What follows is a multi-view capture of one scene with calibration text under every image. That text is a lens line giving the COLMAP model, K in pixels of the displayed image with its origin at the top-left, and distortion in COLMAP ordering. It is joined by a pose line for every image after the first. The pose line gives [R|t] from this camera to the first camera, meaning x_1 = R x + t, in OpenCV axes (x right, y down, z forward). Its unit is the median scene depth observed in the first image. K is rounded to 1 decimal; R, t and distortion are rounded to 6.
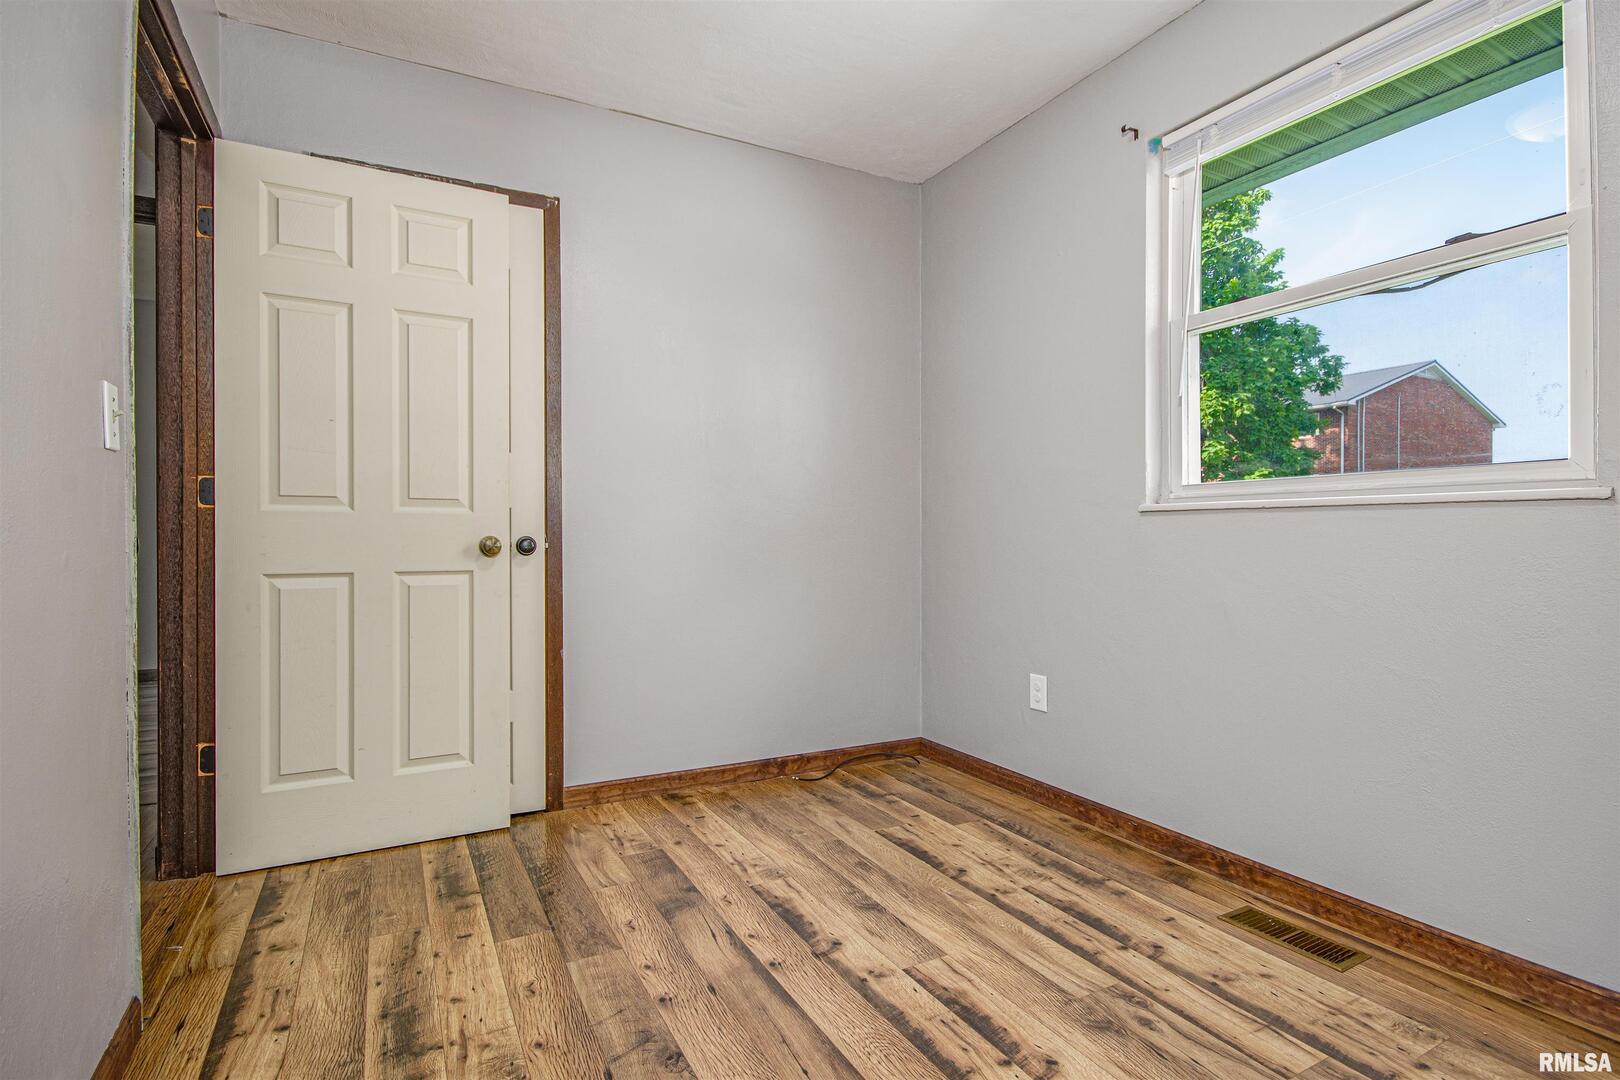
lens RADIAL K [[777.0, 0, 809.9], [0, 777.0, 534.7], [0, 0, 1]] dist [-0.011330, -0.002056]
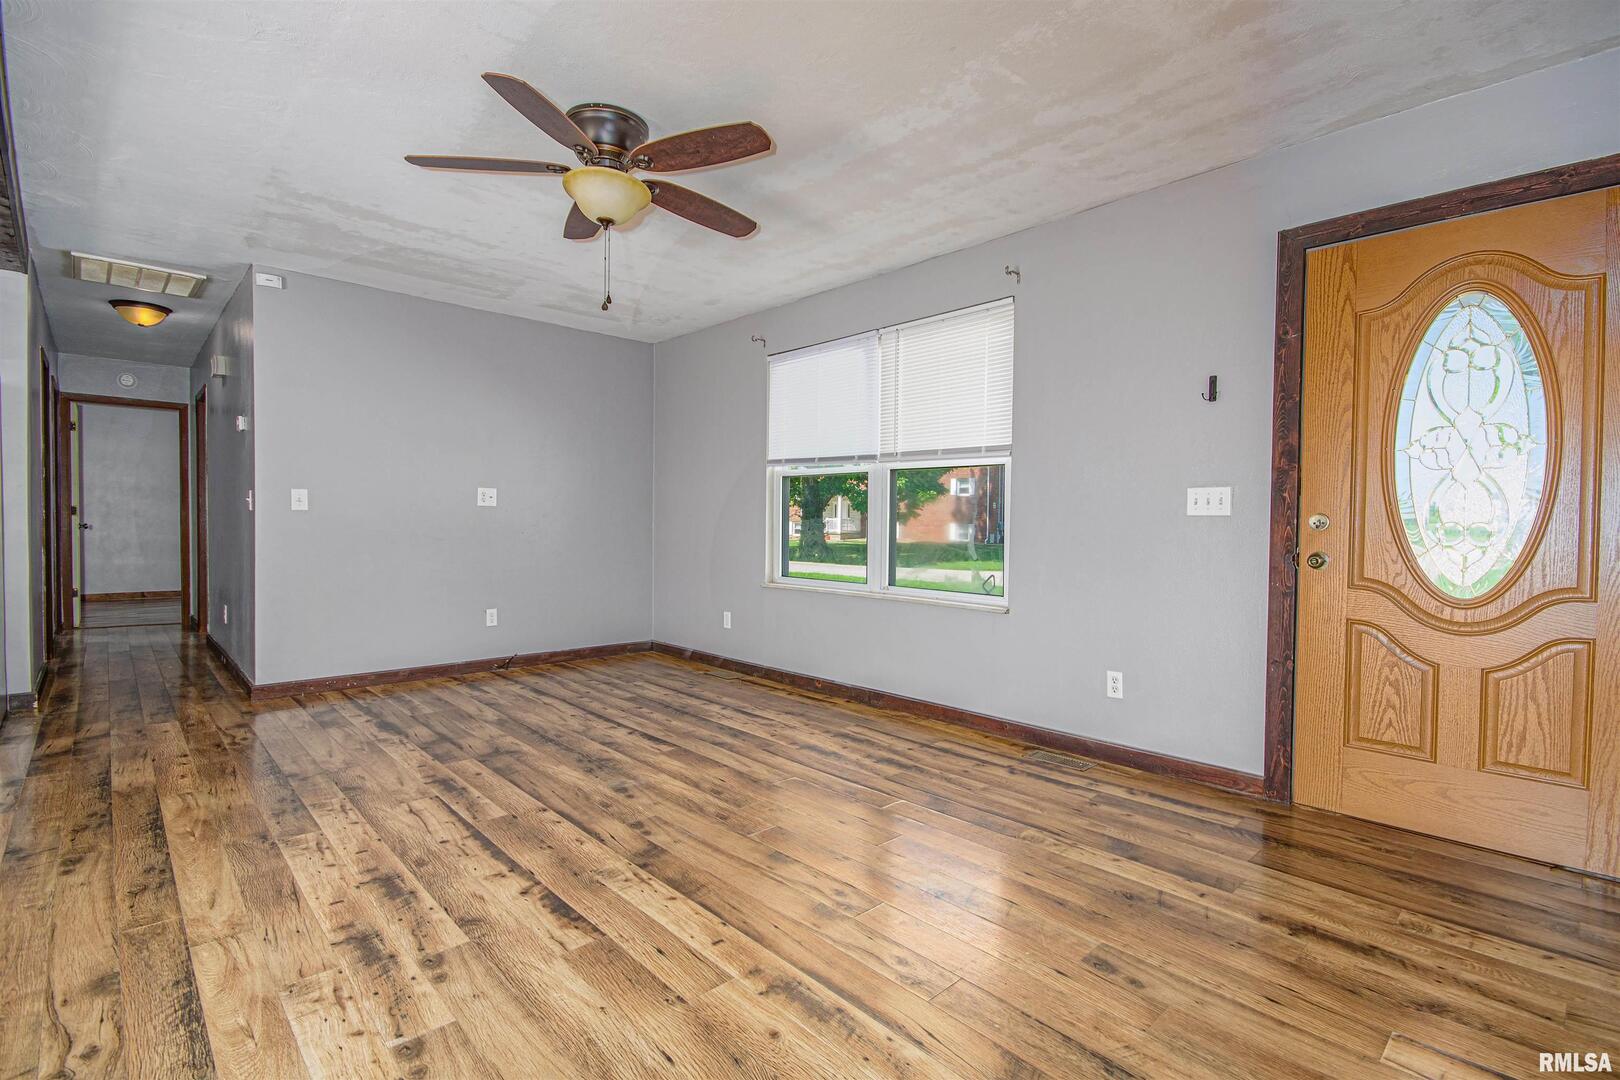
lens RADIAL K [[777.0, 0, 810.5], [0, 777.0, 534.6], [0, 0, 1]] dist [-0.011330, -0.002056]
pose [[-0.971434, -0.012112, -0.236999, -0.827745], [-0.015459, 0.999805, 0.012266, -0.042410], [0.236805, 0.015579, -0.971432, 2.202635]]
